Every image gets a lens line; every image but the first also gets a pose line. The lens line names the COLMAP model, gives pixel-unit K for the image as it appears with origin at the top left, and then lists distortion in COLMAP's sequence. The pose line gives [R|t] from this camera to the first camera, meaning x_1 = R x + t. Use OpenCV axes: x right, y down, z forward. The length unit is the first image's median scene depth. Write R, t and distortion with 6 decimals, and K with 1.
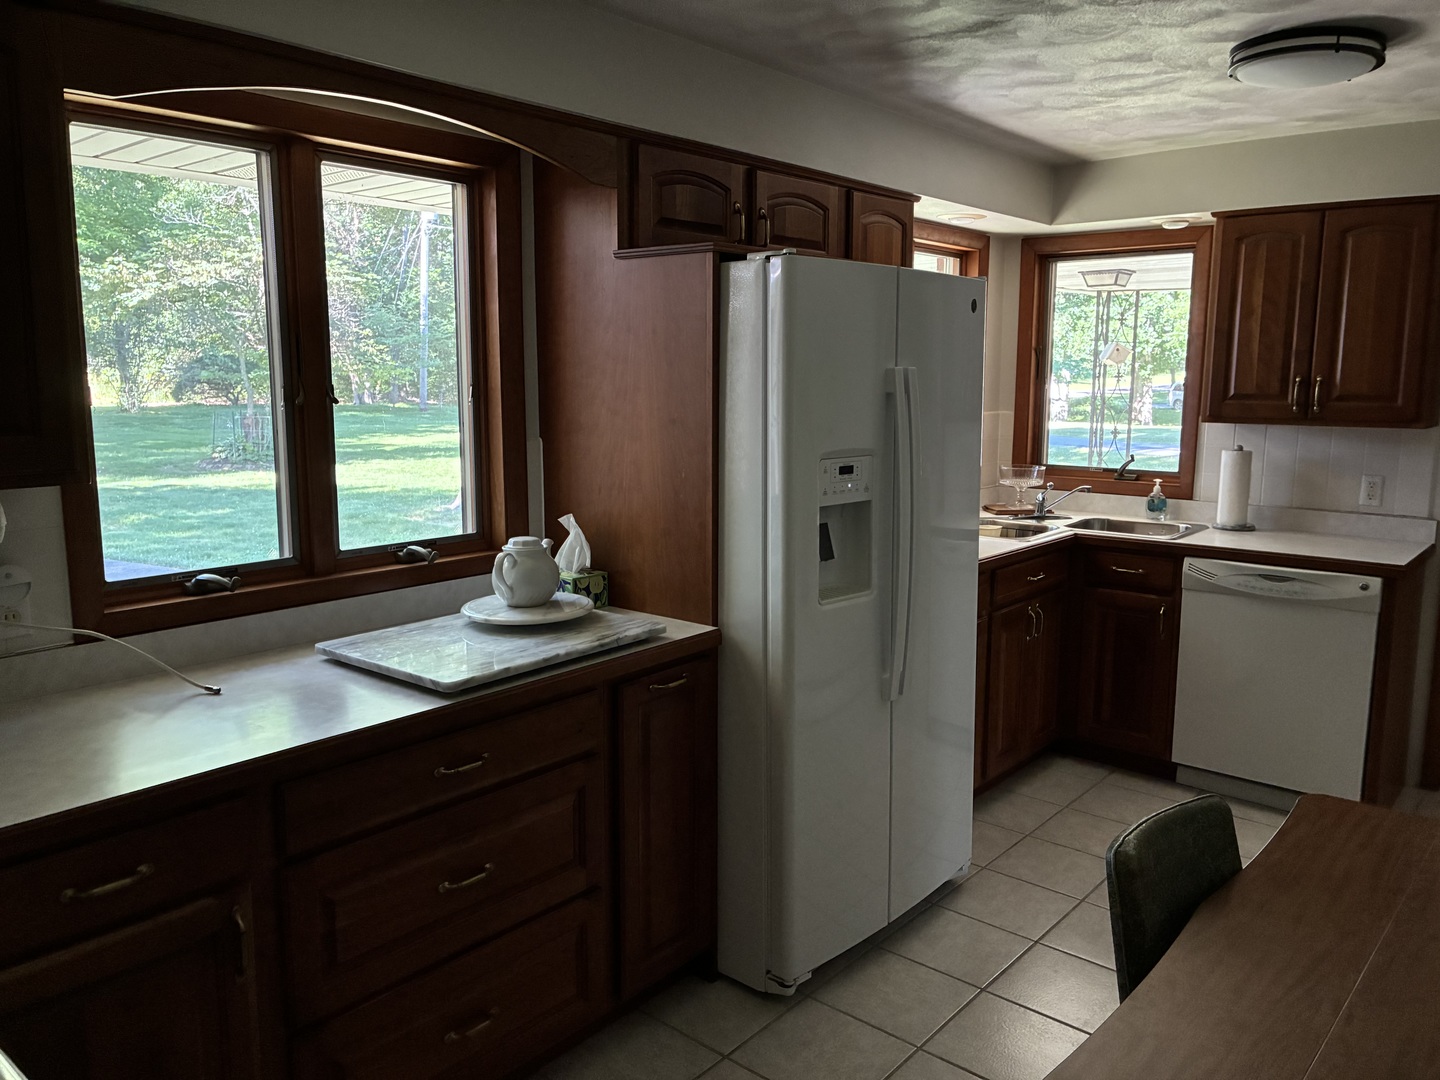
lens RADIAL K [[1106.2, 0, 716.1], [0, 1106.2, 521.0], [0, 0, 1]] dist [0.107704, -0.163380]
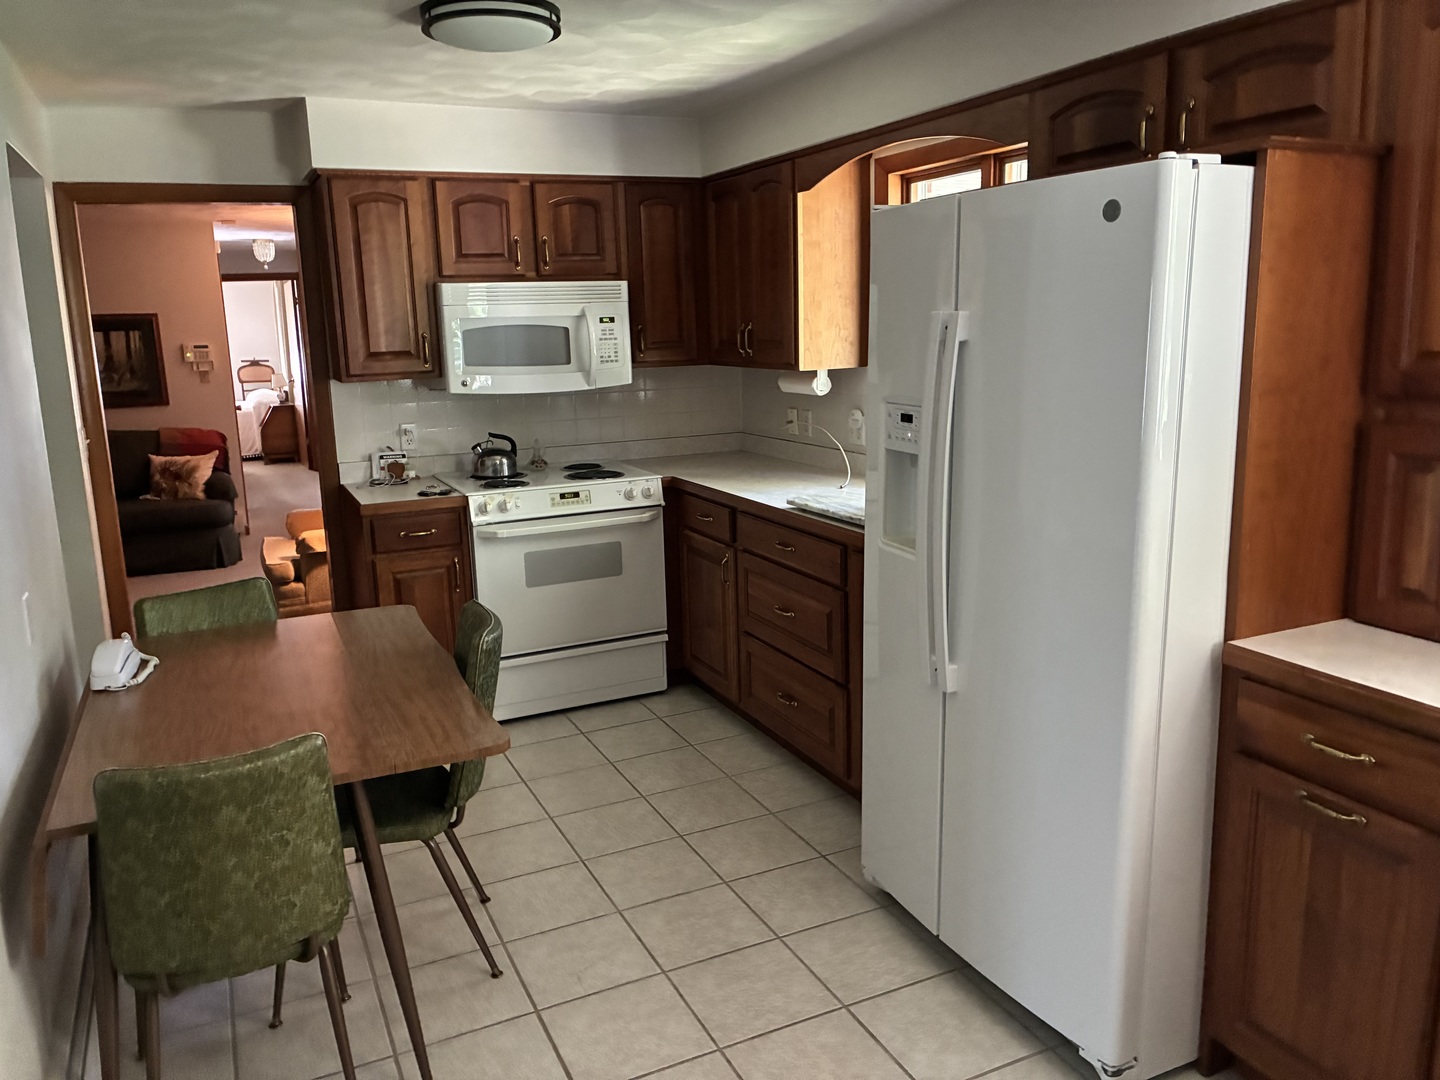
lens RADIAL K [[1106.2, 0, 716.1], [0, 1106.2, 521.0], [0, 0, 1]] dist [0.107704, -0.163380]
pose [[-0.406317, 0.179030, -0.896022, 1.066702], [-0.102238, 0.965552, 0.239284, -0.173659], [0.907995, 0.188832, -0.374016, 1.221827]]
